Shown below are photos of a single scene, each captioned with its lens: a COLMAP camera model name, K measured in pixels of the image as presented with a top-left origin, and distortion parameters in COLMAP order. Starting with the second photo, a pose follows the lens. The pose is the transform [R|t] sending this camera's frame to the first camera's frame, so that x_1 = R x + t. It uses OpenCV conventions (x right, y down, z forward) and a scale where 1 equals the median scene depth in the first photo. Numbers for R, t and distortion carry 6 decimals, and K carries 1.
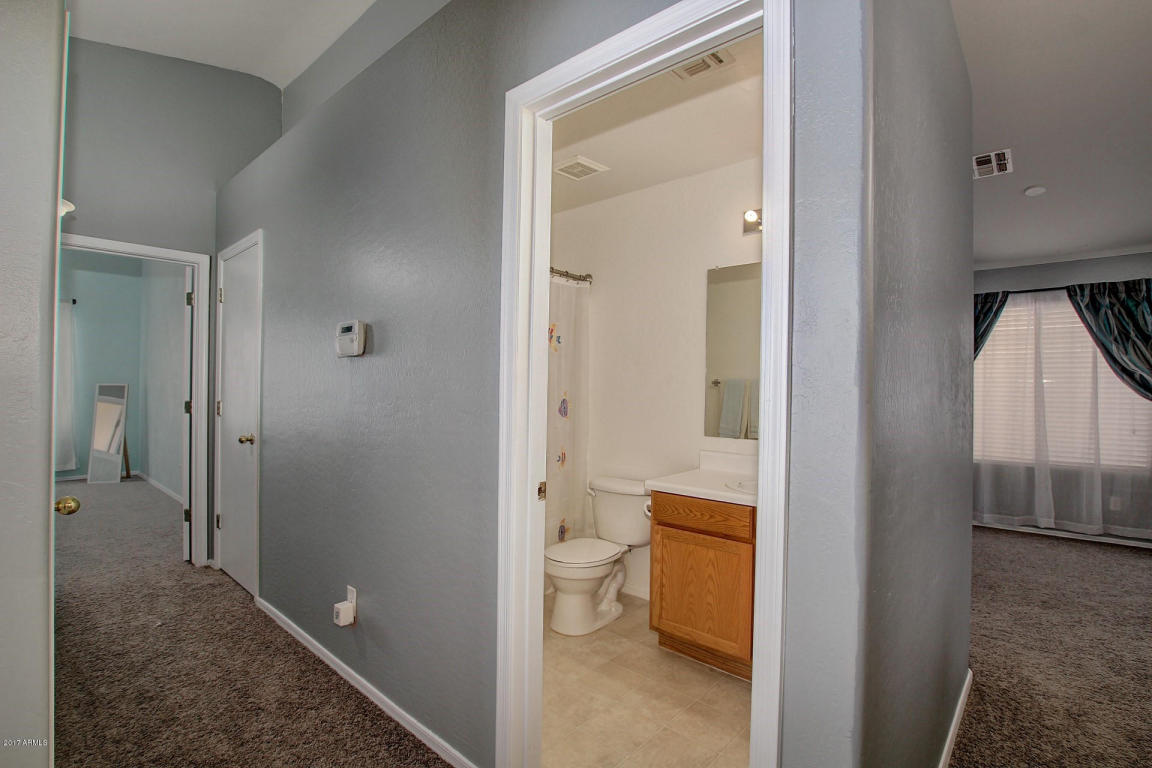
lens RADIAL K [[537.3, 0, 580.7], [0, 537.3, 386.1], [0, 0, 1]] dist [-0.037083, 0.009925]
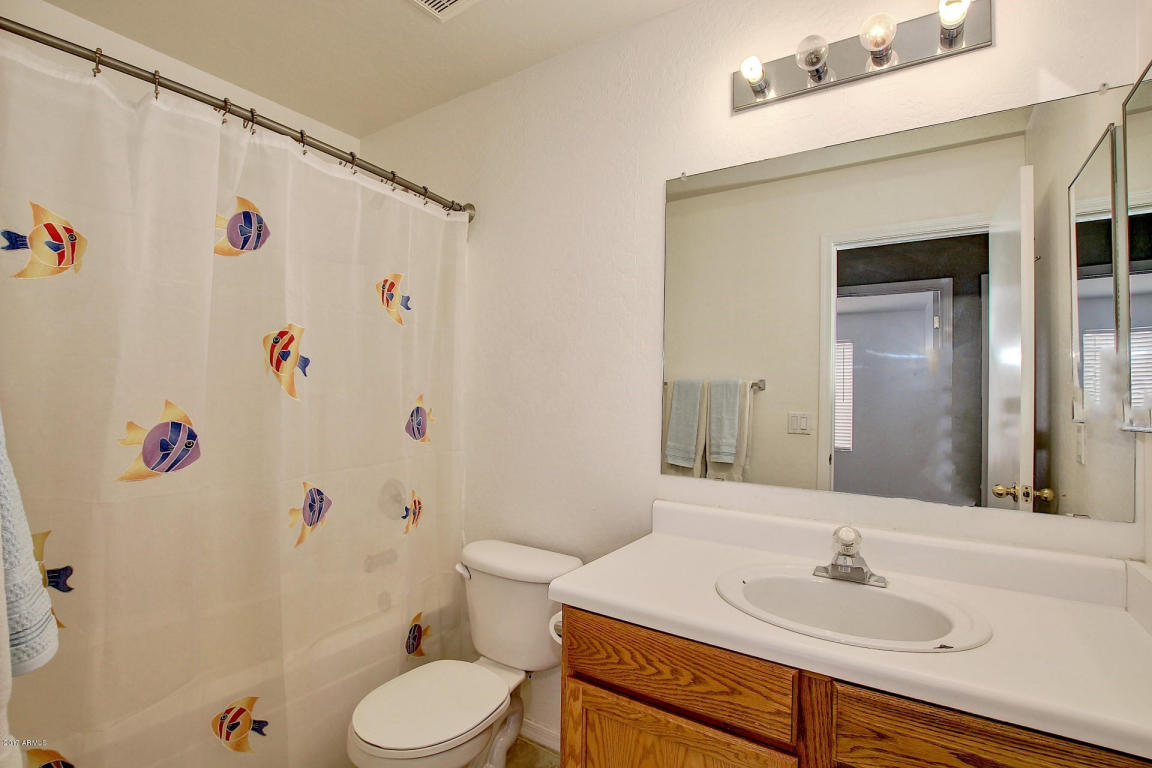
lens RADIAL K [[537.3, 0, 580.7], [0, 537.3, 386.1], [0, 0, 1]] dist [-0.037083, 0.009925]
pose [[0.990632, 0.004937, 0.136469, 0.078912], [-0.003666, 0.999948, -0.009560, 0.007418], [-0.136509, 0.008970, 0.990598, 0.508148]]
